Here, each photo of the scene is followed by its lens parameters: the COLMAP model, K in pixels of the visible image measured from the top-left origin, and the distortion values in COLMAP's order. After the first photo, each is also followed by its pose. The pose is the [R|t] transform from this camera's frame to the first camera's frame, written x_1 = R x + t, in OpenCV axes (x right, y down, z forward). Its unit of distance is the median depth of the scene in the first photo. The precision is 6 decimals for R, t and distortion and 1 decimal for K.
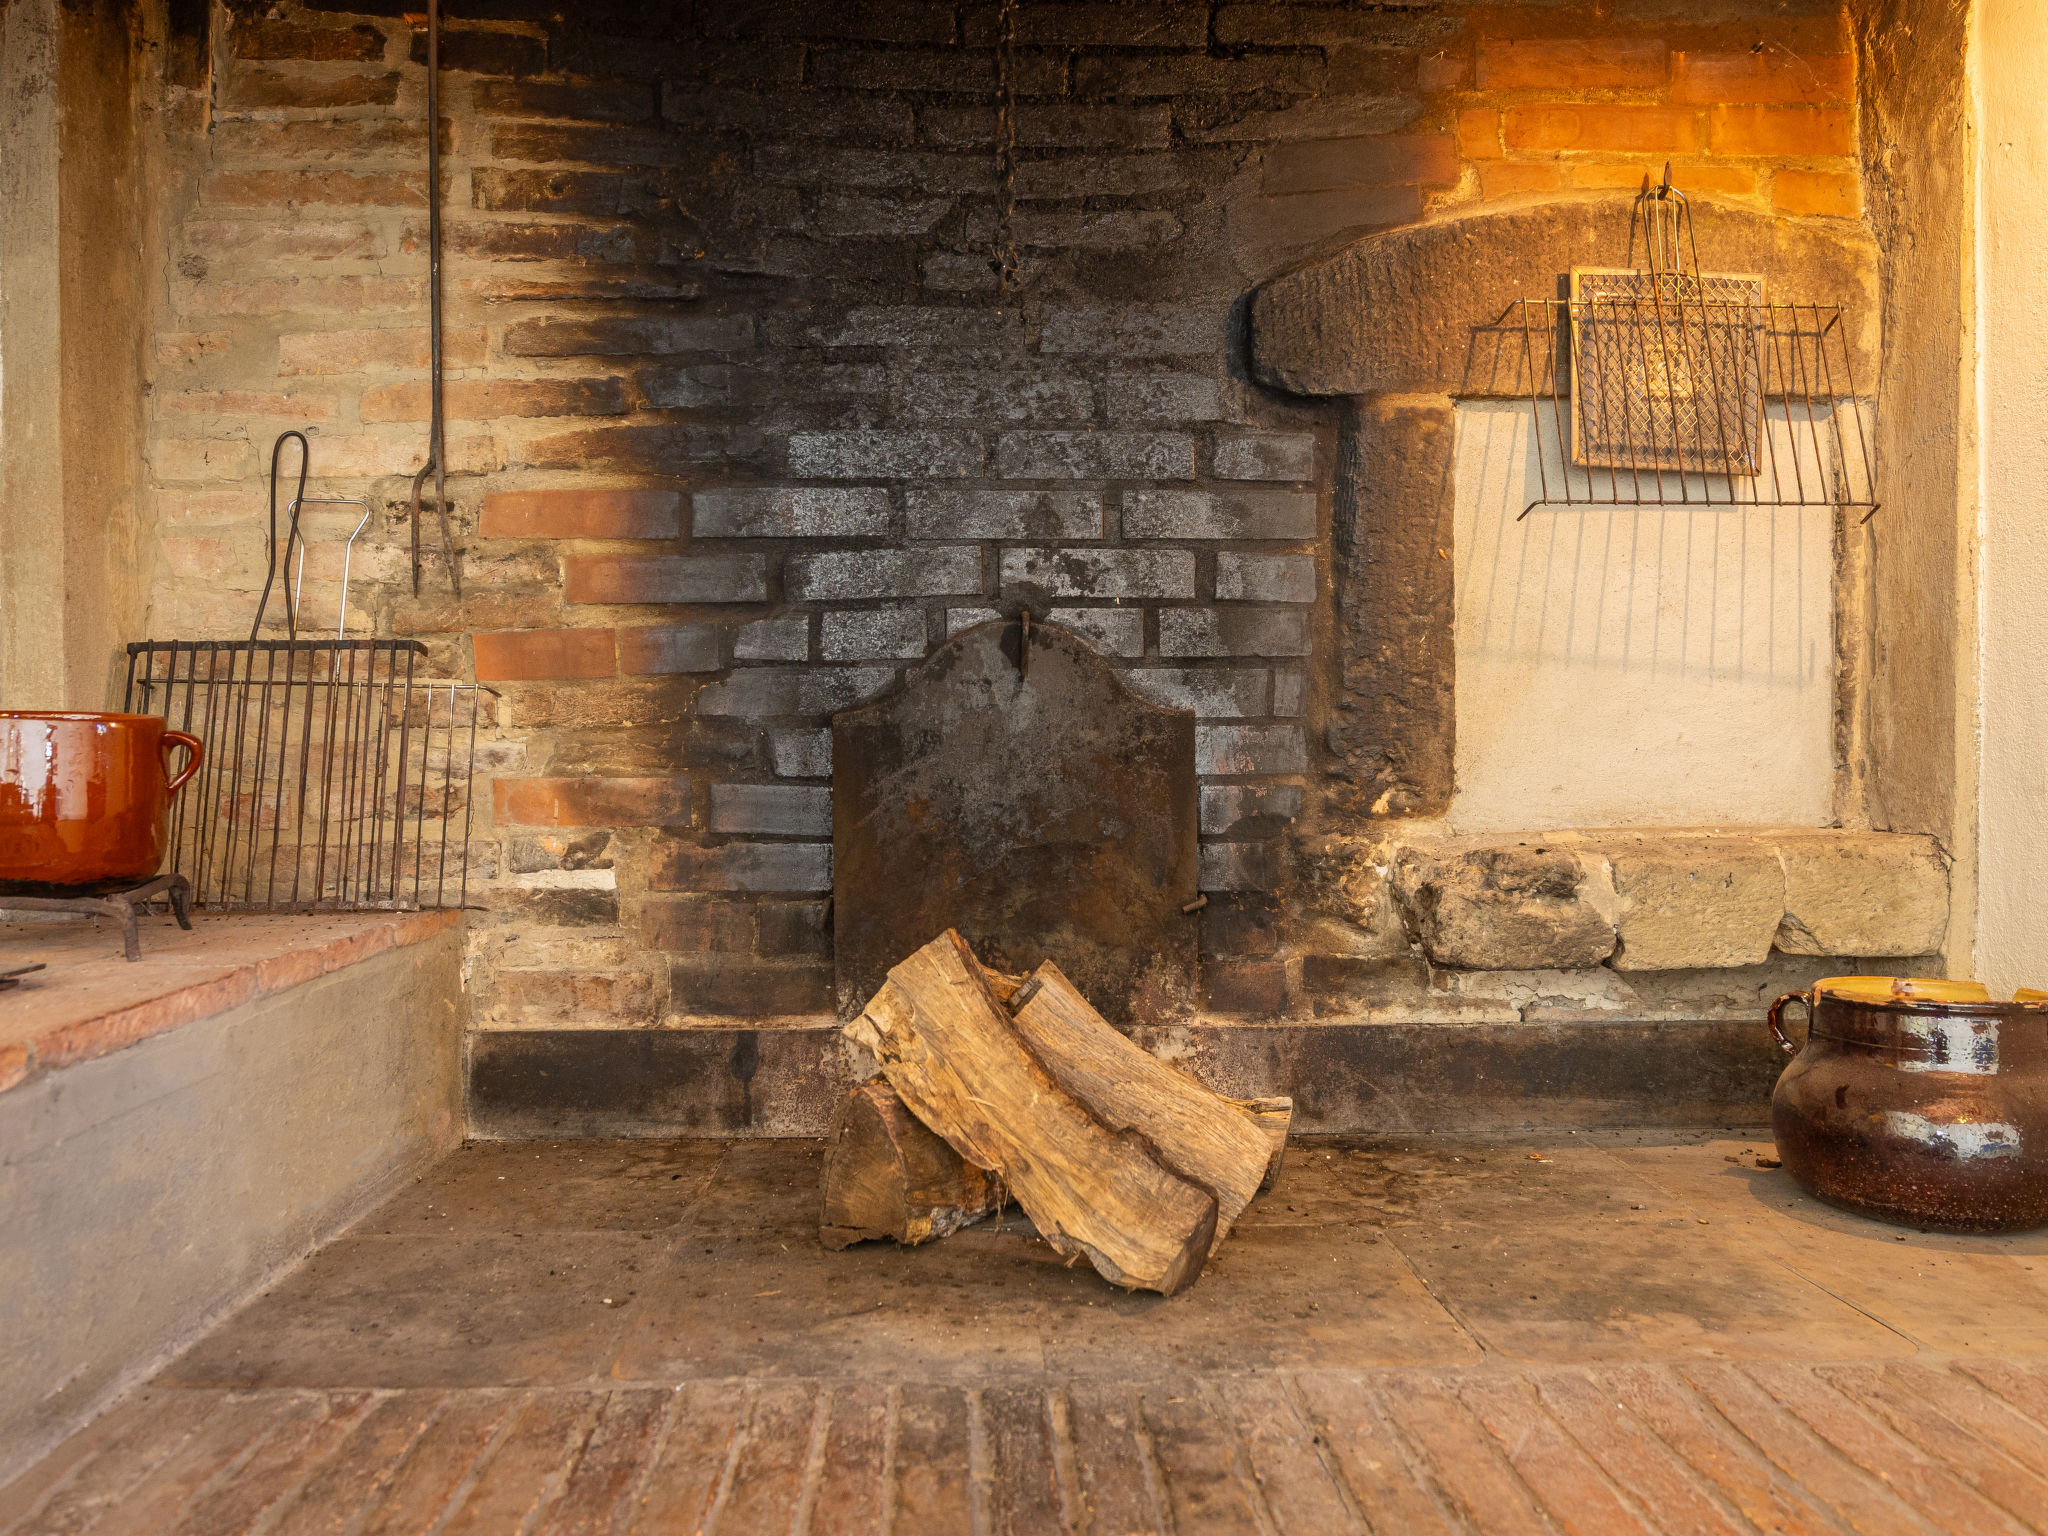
lens RADIAL K [[1548.6, 0, 966.9], [0, 1548.6, 762.6], [0, 0, 1]] dist [0.003094, 0.005202]
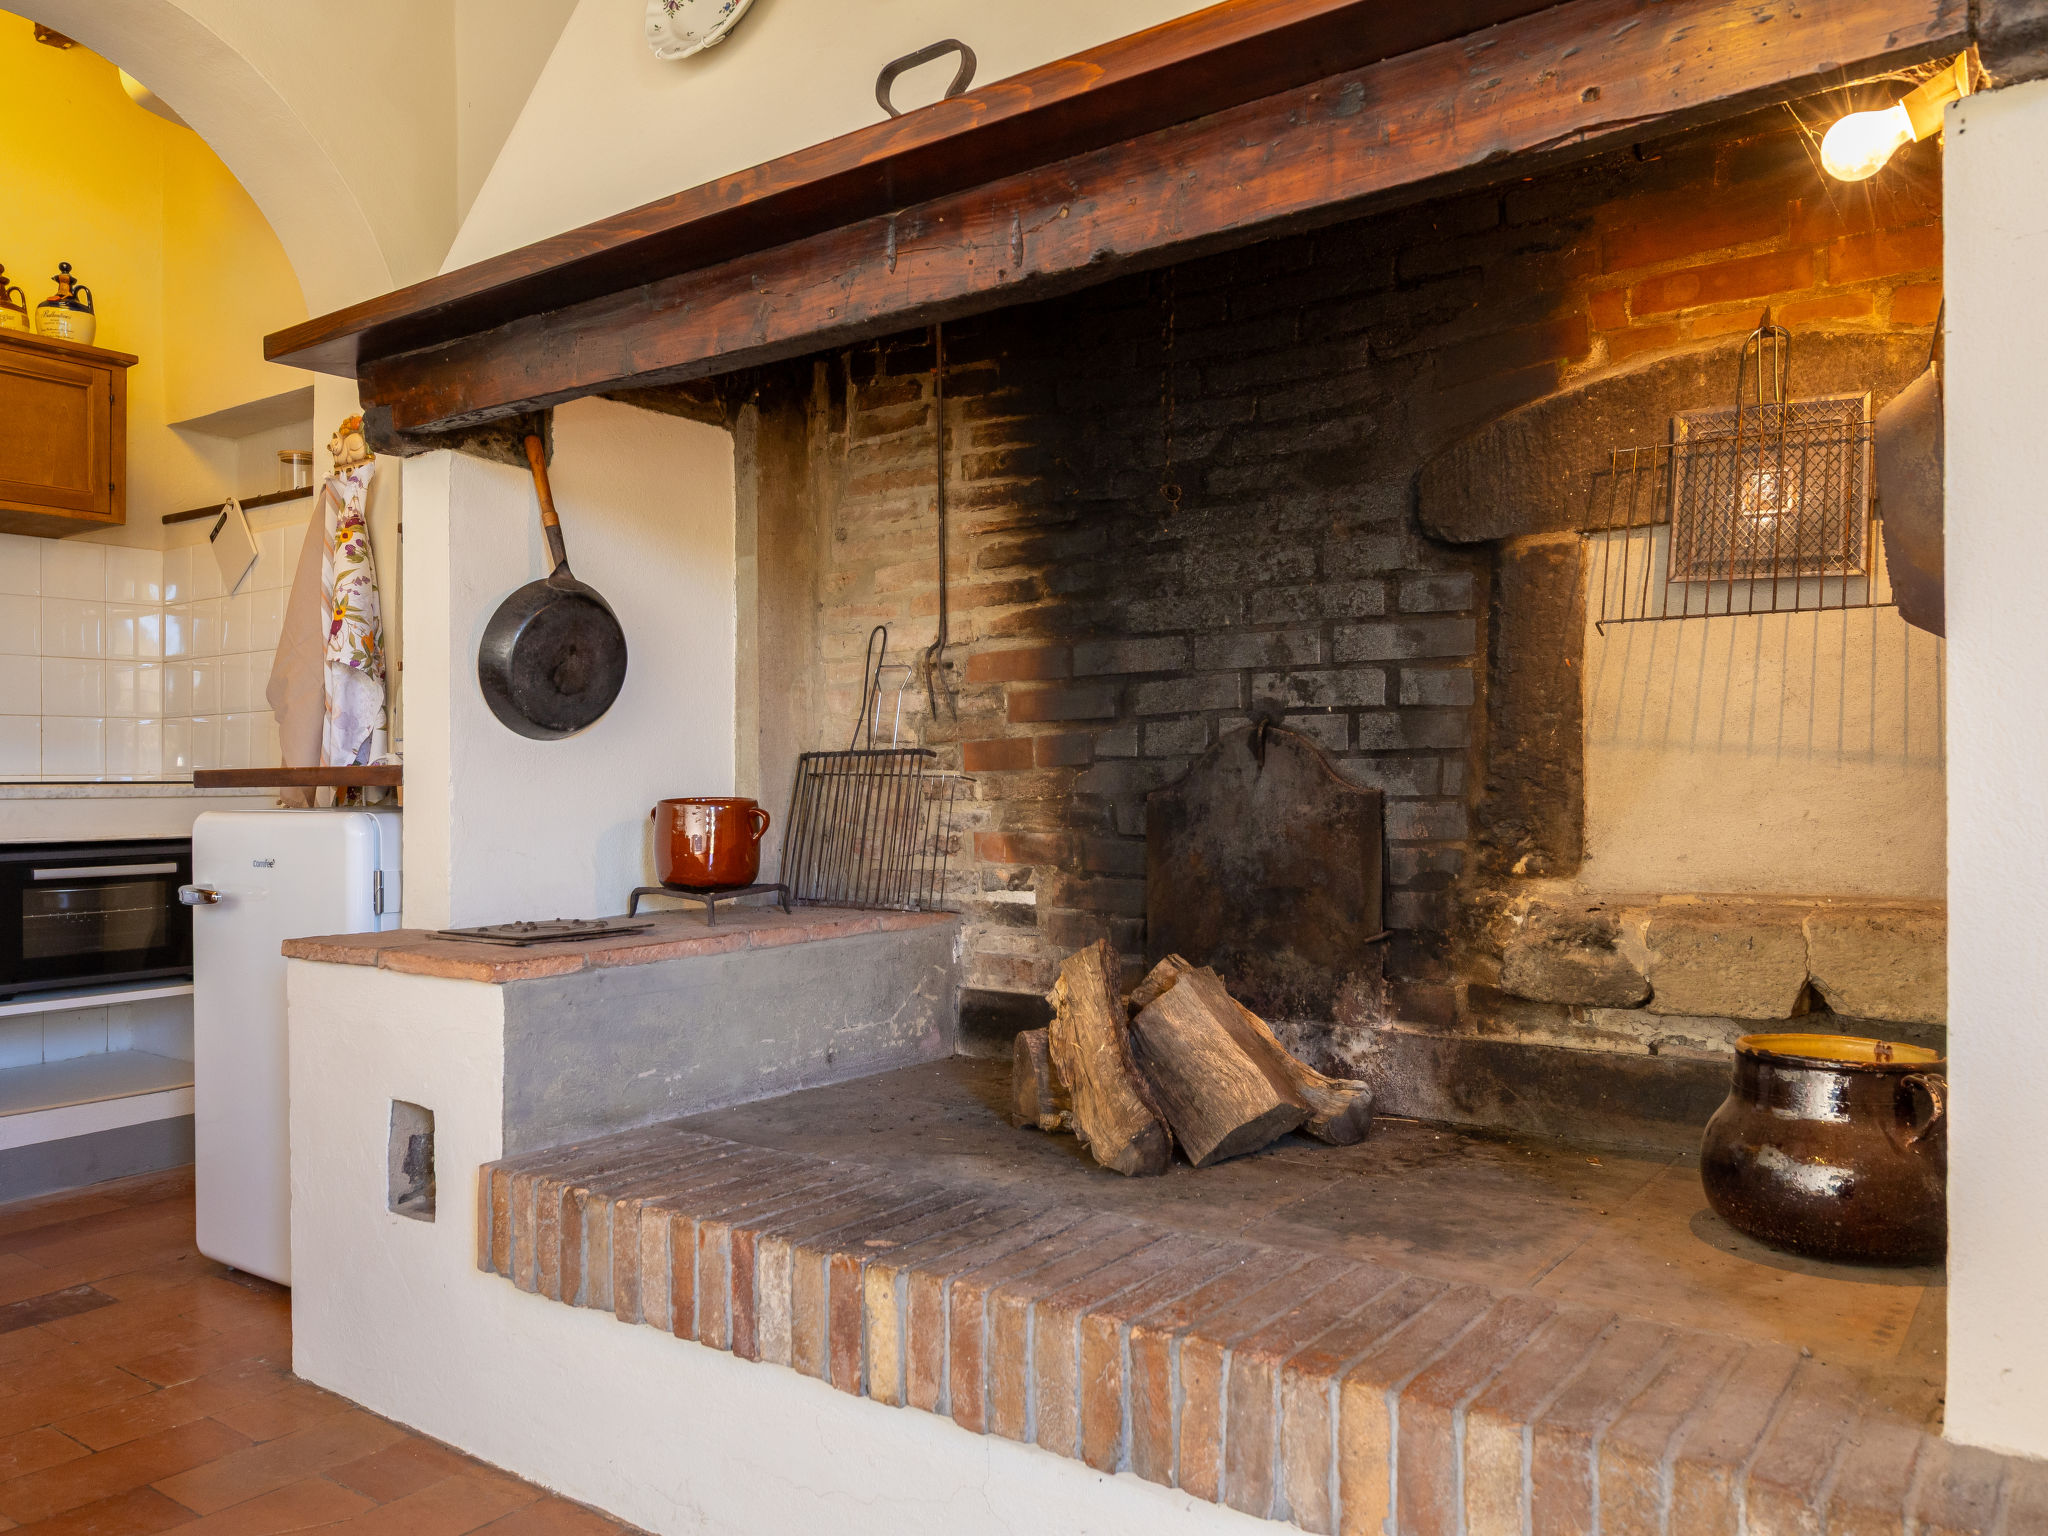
lens RADIAL K [[1537.0, 0, 1056.0], [0, 1537.0, 770.9], [0, 0, 1]] dist [0.003290, 0.002344]
pose [[0.786187, -0.005154, -0.617967, 0.744212], [0.000853, 0.999973, -0.007254, -0.041327], [0.617988, 0.005176, 0.786171, -0.201943]]
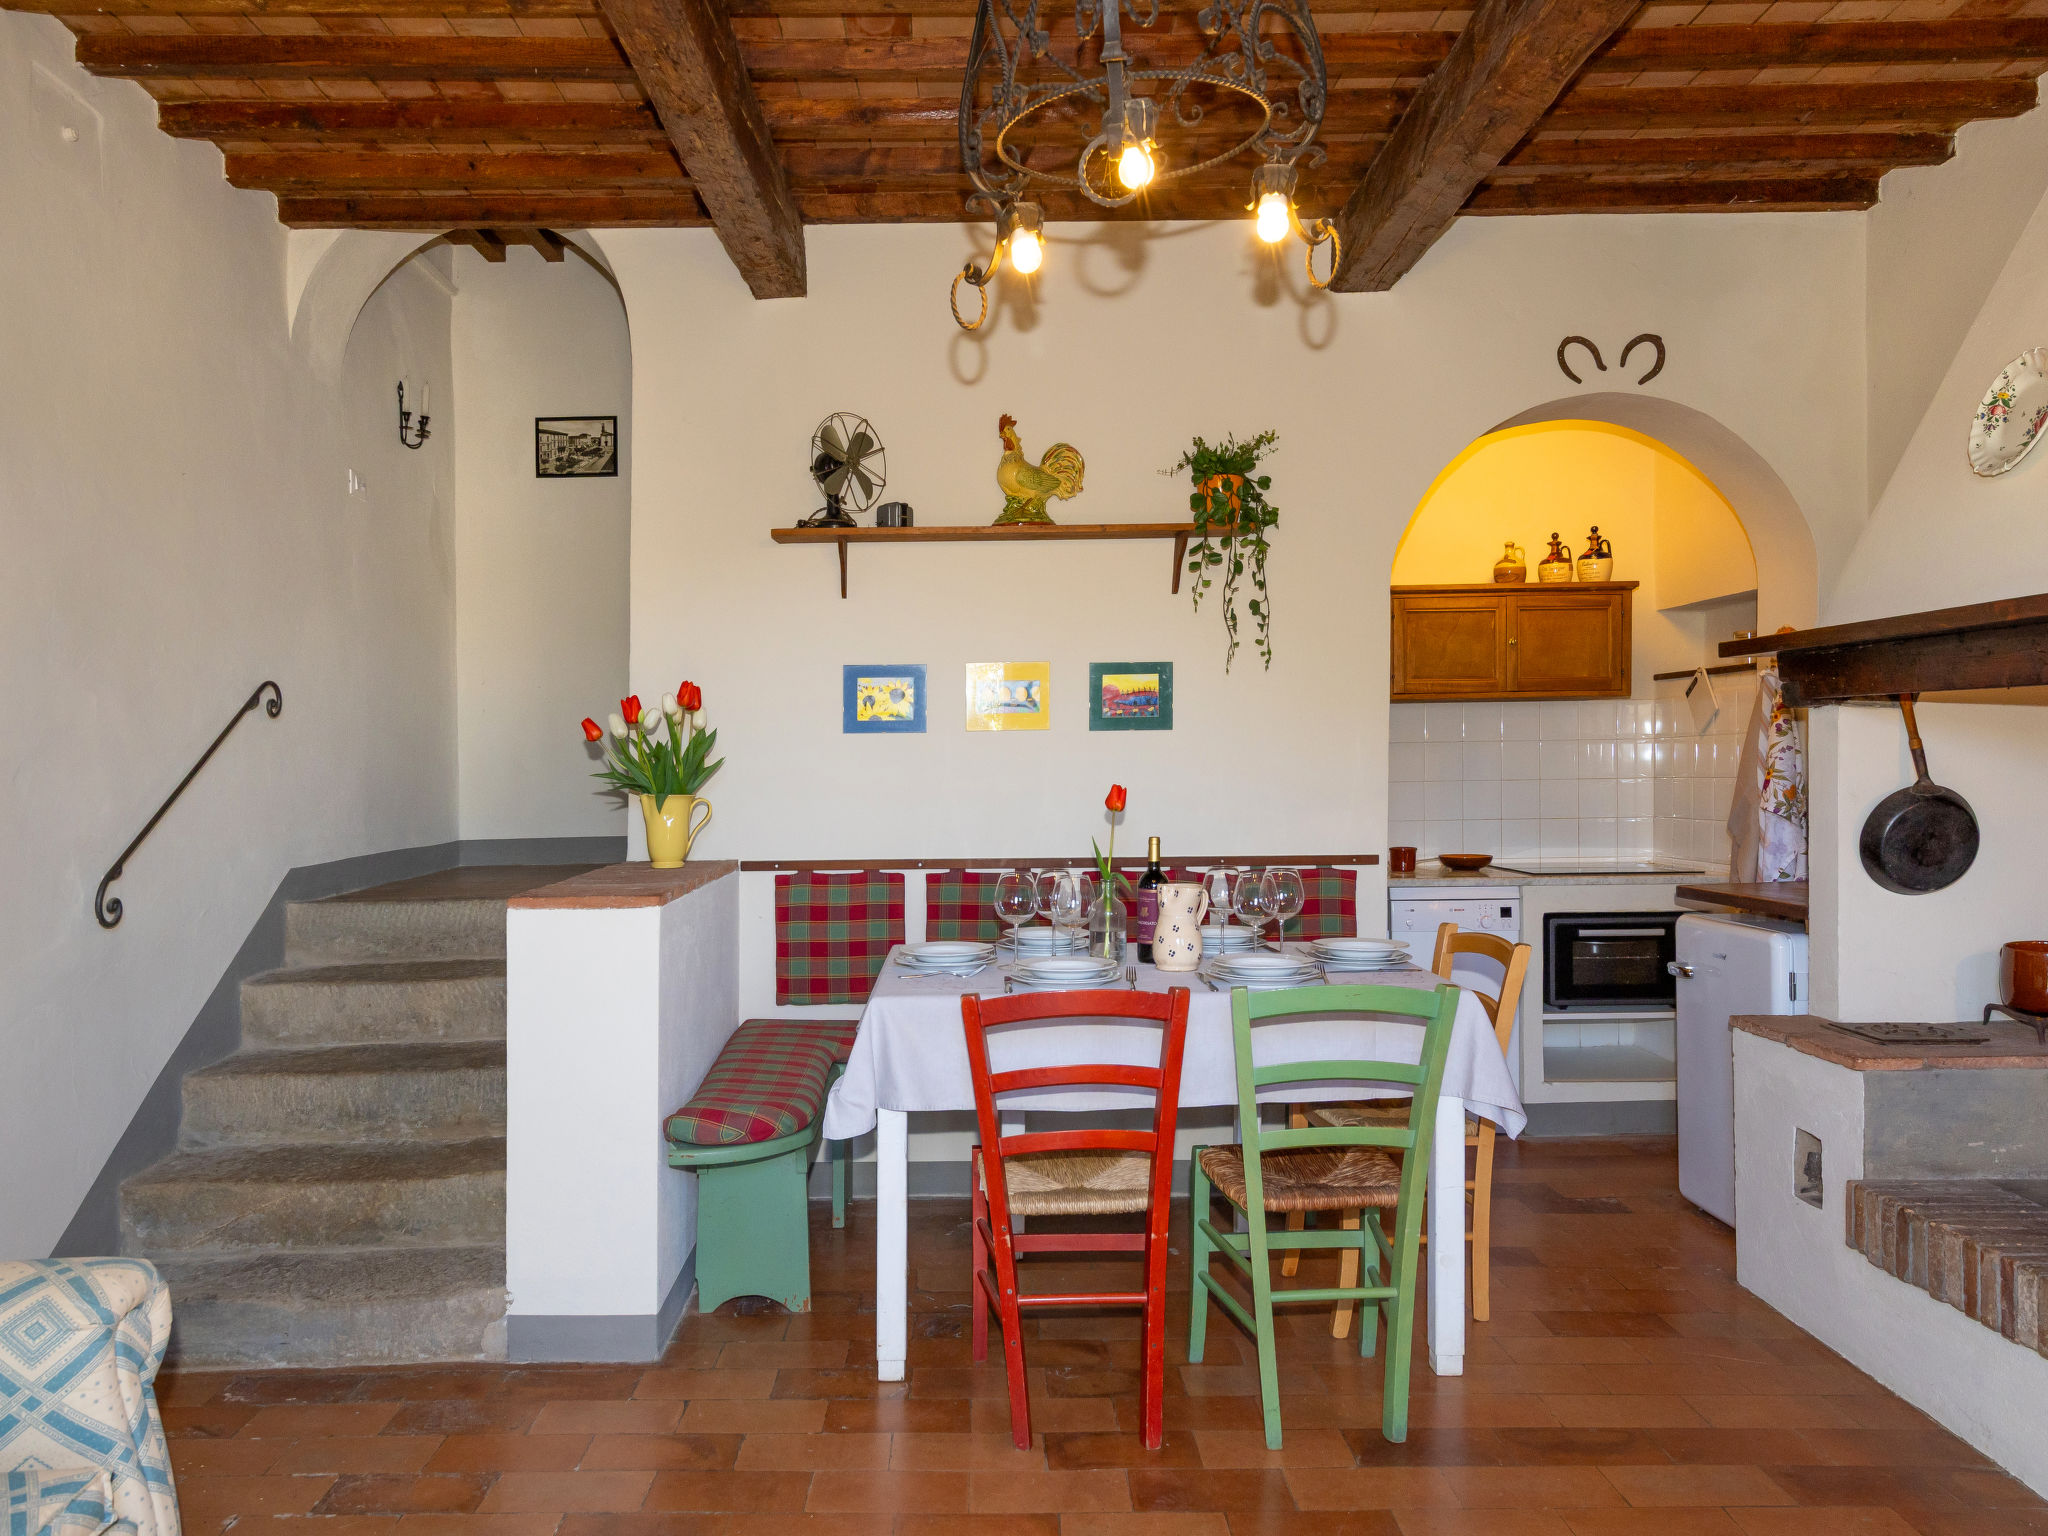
lens RADIAL K [[1548.6, 0, 966.9], [0, 1548.6, 762.6], [0, 0, 1]] dist [0.003094, 0.005202]
pose [[-0.031588, 0.009070, -0.999460, 1.624906], [0.001644, 0.999958, 0.009023, -0.286730], [0.999500, -0.001358, -0.031602, -0.579722]]
